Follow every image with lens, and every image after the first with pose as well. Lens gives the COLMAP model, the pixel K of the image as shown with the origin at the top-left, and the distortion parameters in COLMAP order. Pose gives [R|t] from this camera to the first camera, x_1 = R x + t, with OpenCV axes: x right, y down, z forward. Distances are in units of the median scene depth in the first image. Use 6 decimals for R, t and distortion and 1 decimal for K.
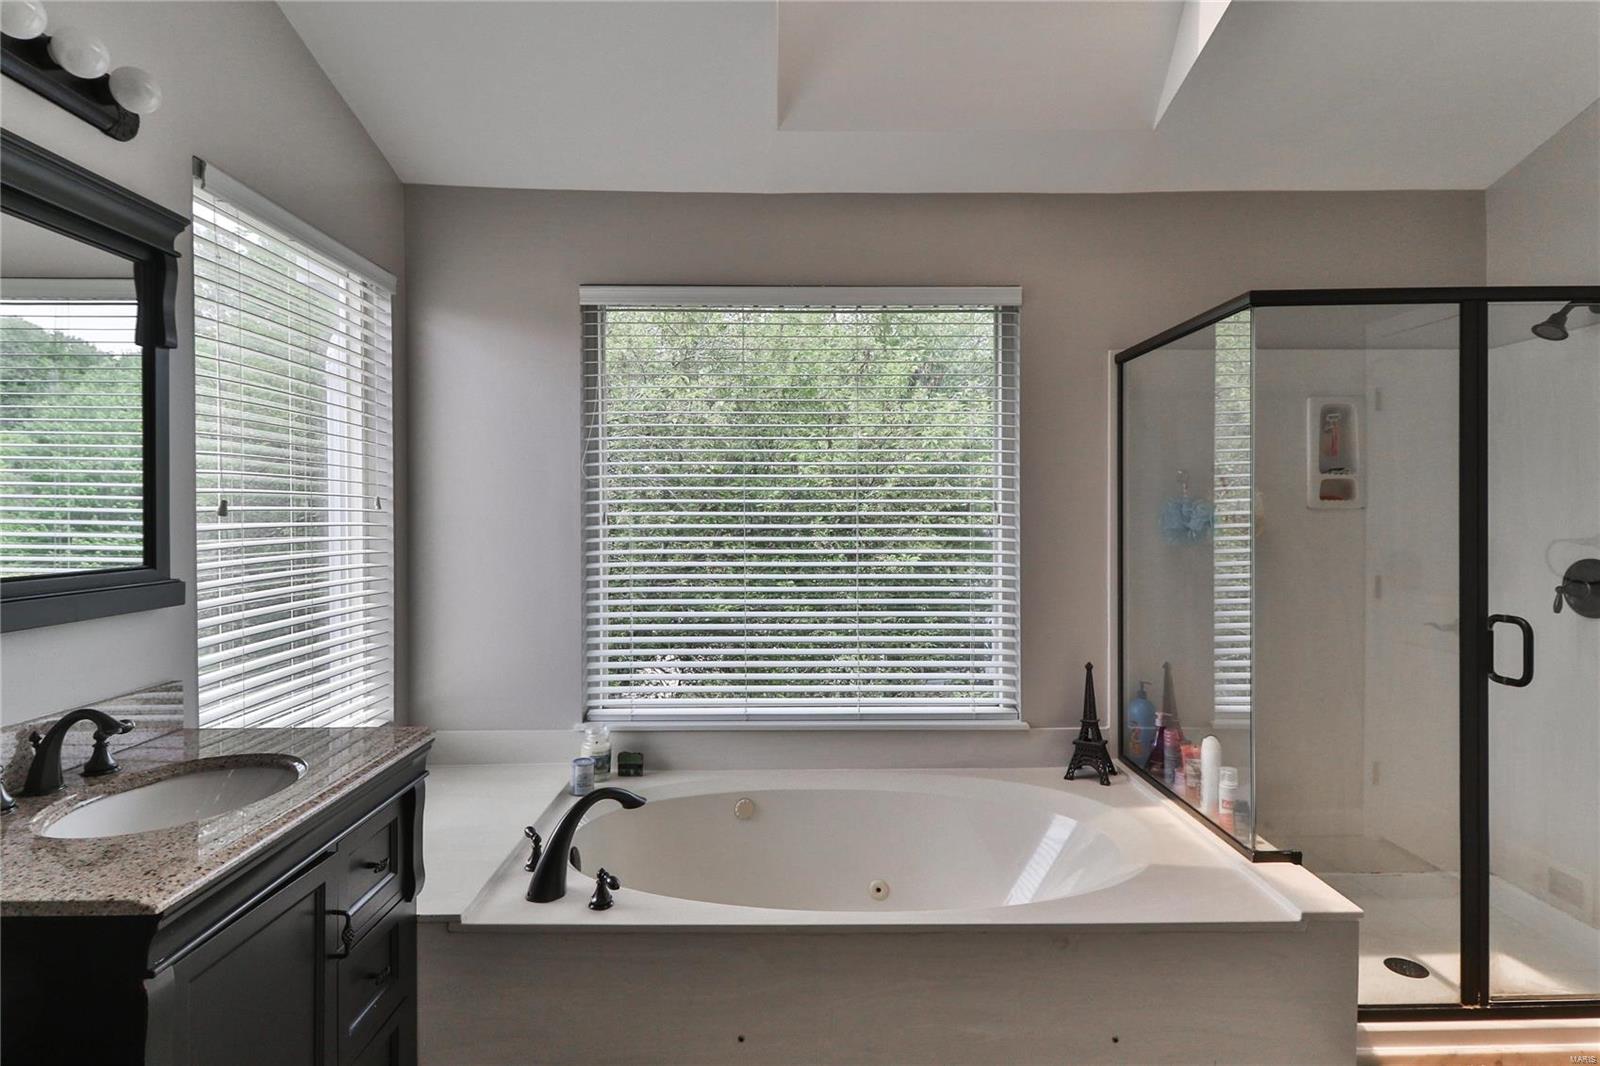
lens RADIAL K [[821.0, 0, 804.9], [0, 821.0, 515.5], [0, 0, 1]] dist [0.008399, -0.000829]
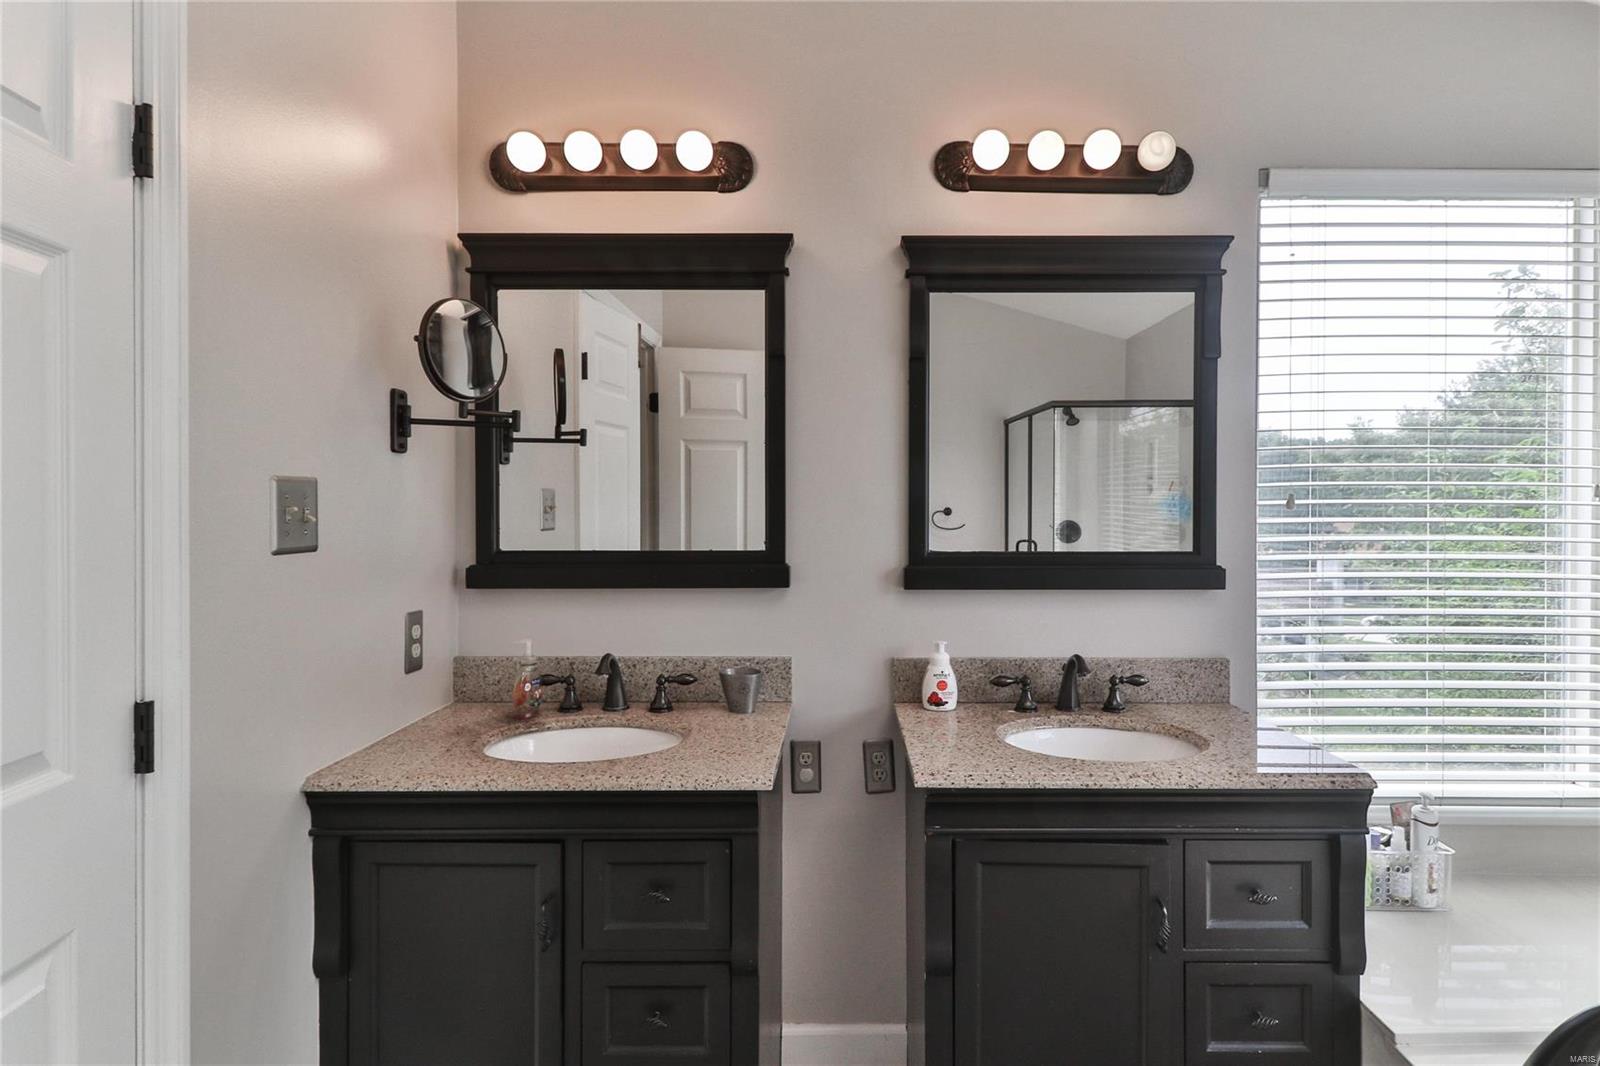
lens RADIAL K [[821.0, 0, 804.9], [0, 821.0, 515.5], [0, 0, 1]] dist [0.008399, -0.000829]
pose [[-0.023387, 0.008608, -0.999689, 0.334296], [-0.004416, 0.999952, 0.008714, 0.001603], [0.999717, 0.004618, -0.023348, 0.443746]]
